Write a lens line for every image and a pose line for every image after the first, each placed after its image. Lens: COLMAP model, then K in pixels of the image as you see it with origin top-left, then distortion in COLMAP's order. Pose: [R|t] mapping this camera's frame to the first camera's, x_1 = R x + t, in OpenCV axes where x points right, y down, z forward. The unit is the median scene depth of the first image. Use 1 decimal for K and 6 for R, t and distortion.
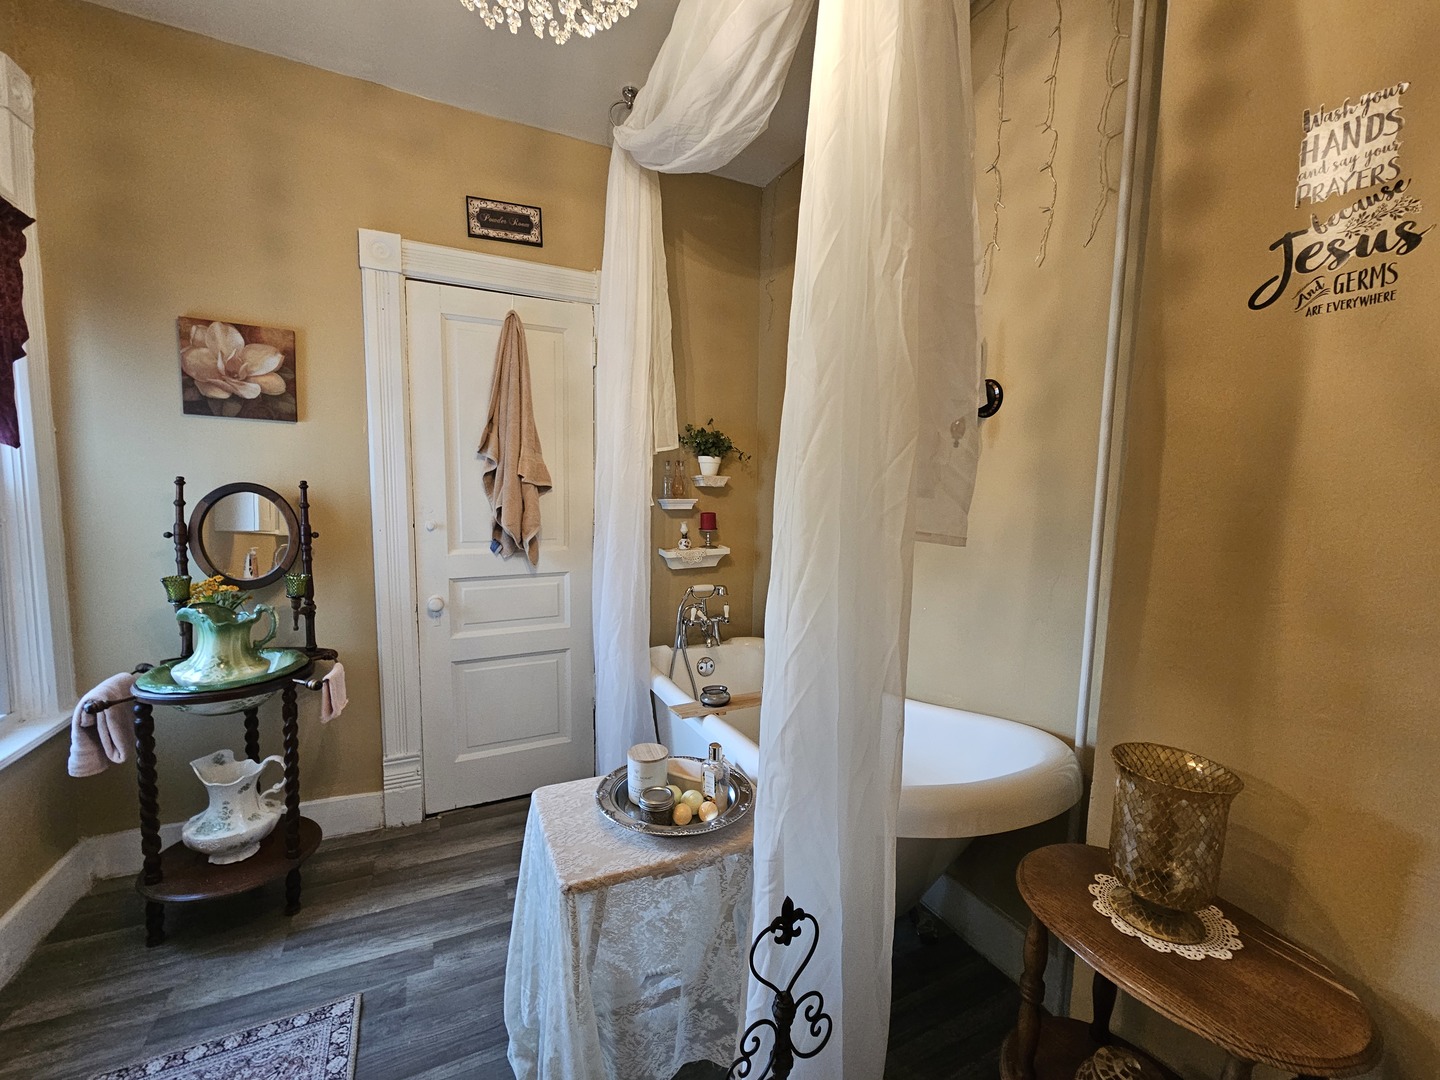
lens RADIAL K [[593.5, 0, 712.1], [0, 593.5, 540.4], [0, 0, 1]] dist [-0.002269, 0.001839]
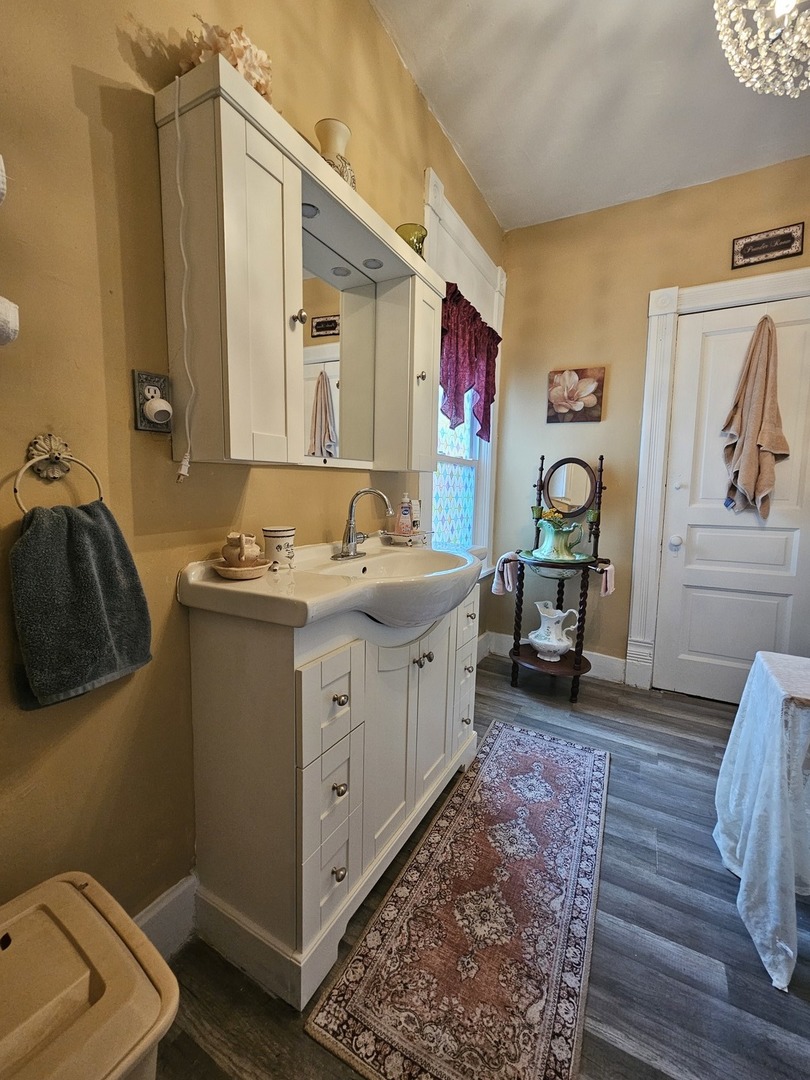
lens RADIAL K [[445.1, 0, 401.8], [0, 445.1, 533.2], [0, 0, 1]] dist [-0.002269, 0.001839]
pose [[0.576724, 0.074445, -0.813540, 0.024201], [-0.087233, 0.995758, 0.029280, 0.129822], [0.812268, 0.054081, 0.580771, -0.175089]]
